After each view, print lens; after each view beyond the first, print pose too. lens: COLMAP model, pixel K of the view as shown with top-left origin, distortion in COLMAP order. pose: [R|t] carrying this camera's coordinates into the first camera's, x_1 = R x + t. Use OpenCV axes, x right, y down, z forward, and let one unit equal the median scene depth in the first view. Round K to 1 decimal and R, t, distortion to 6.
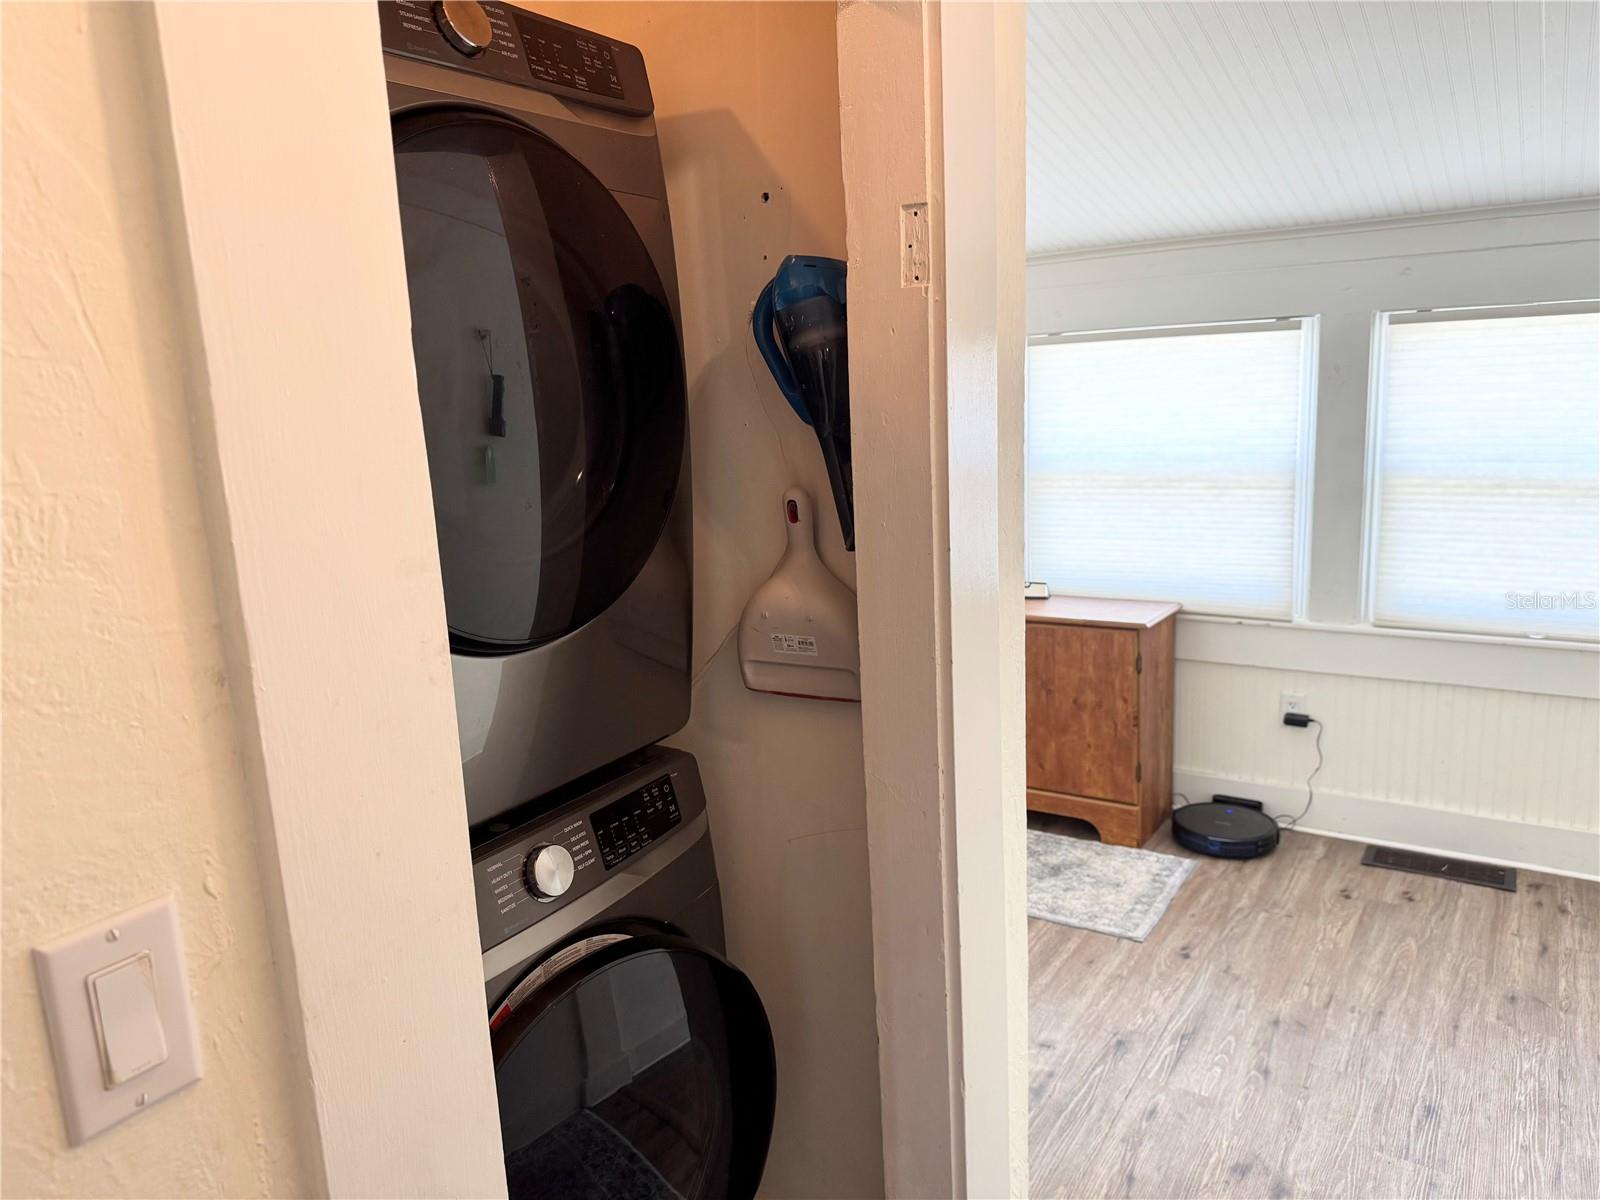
lens RADIAL K [[1132.7, 0, 800.4], [0, 1132.7, 598.9], [0, 0, 1]] dist [0.001450, 0.000100]
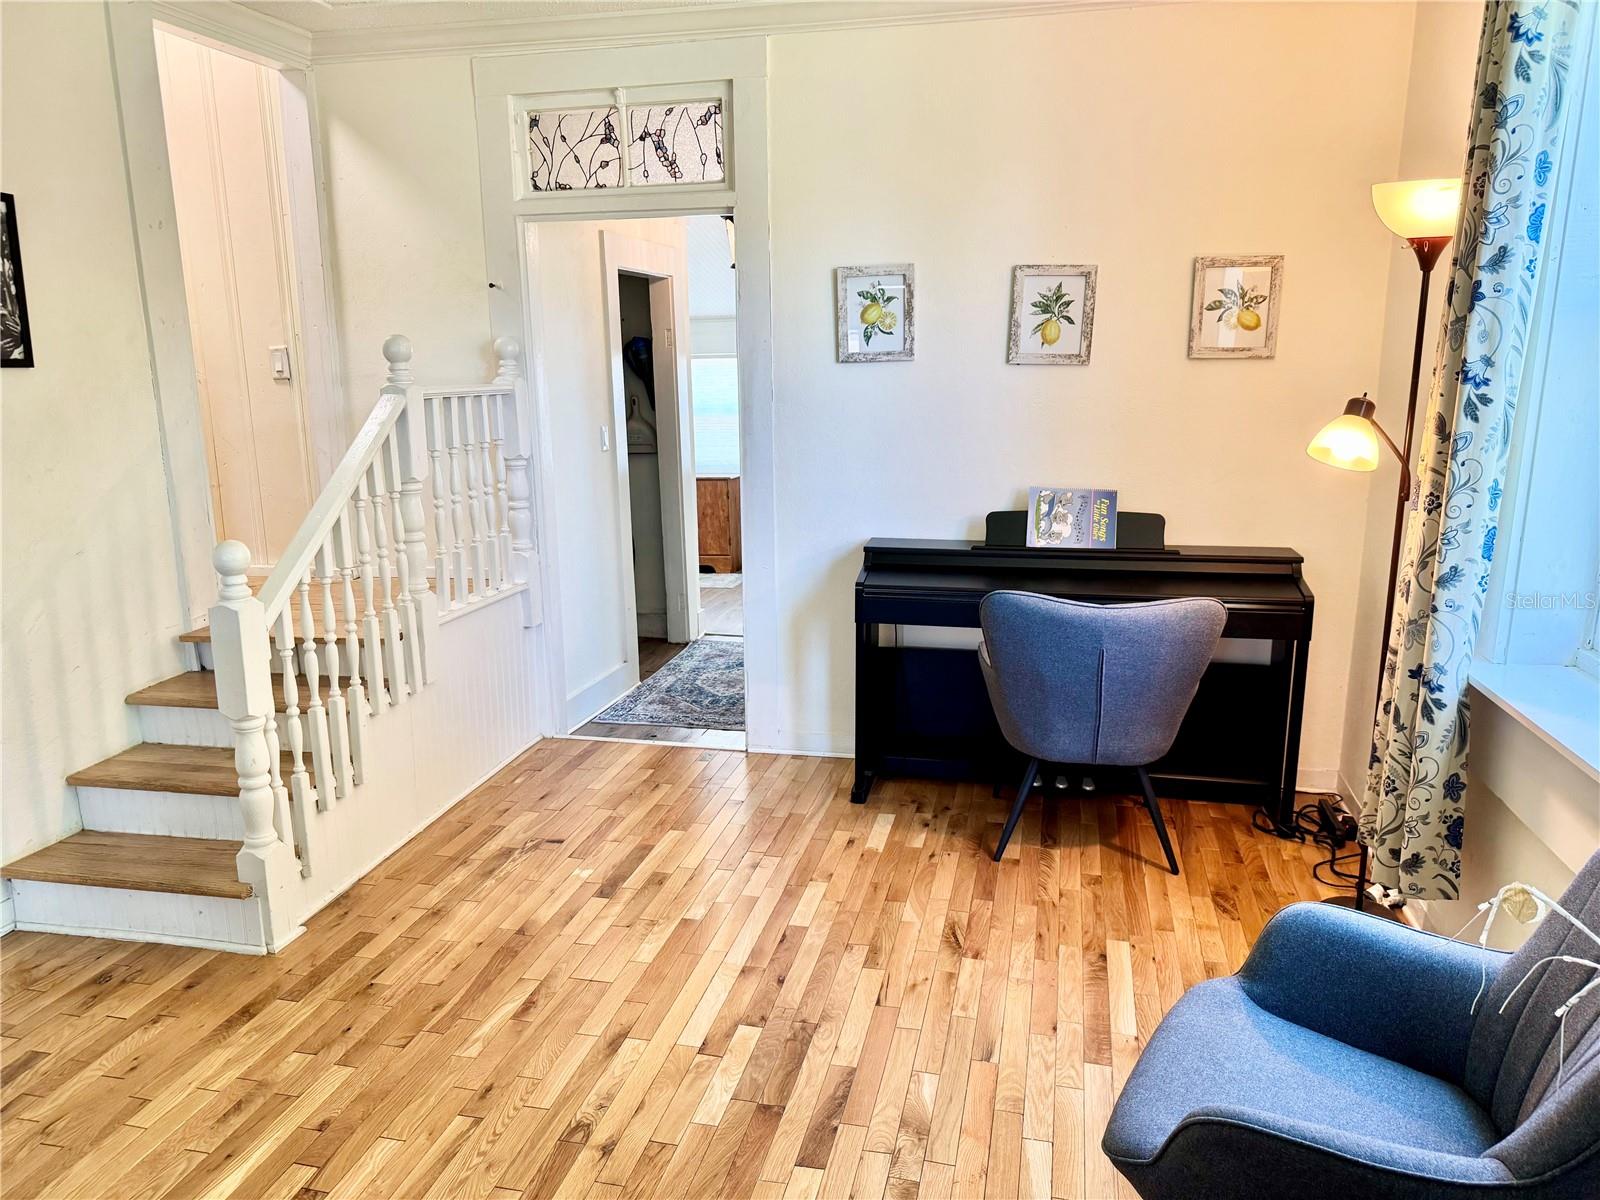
lens RADIAL K [[1132.7, 0, 801.7], [0, 1132.7, 603.9], [0, 0, 1]] dist [0.001450, 0.000100]
pose [[0.938915, -0.037702, 0.342078, -0.374070], [0.035059, 0.999288, 0.013908, 0.255647], [-0.342359, -0.001065, 0.939569, -1.269563]]
